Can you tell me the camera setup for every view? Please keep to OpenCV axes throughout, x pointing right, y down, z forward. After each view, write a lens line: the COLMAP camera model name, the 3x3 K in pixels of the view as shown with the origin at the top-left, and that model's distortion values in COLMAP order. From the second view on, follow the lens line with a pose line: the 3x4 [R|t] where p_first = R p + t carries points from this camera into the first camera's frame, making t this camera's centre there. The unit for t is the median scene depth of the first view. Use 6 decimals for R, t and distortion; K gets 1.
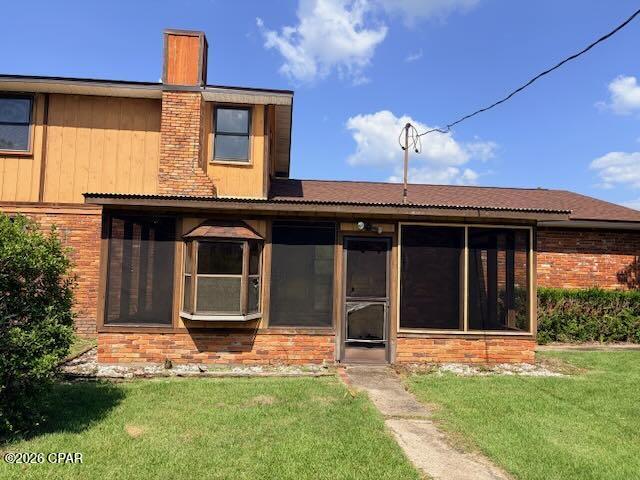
lens RADIAL K [[480.2, 0, 320.0], [0, 480.2, 240.0], [0, 0, 1]] dist [0.062057, -0.070712]
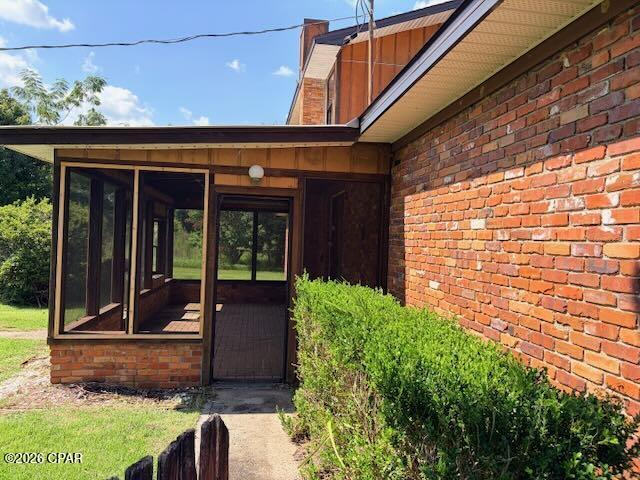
lens RADIAL K [[480.2, 0, 320.0], [0, 480.2, 240.0], [0, 0, 1]] dist [0.062057, -0.070712]
pose [[0.071047, -0.023215, -0.997203, 0.691411], [0.015947, 0.999628, -0.022135, 0.062837], [0.997345, -0.014330, 0.071391, 0.826966]]
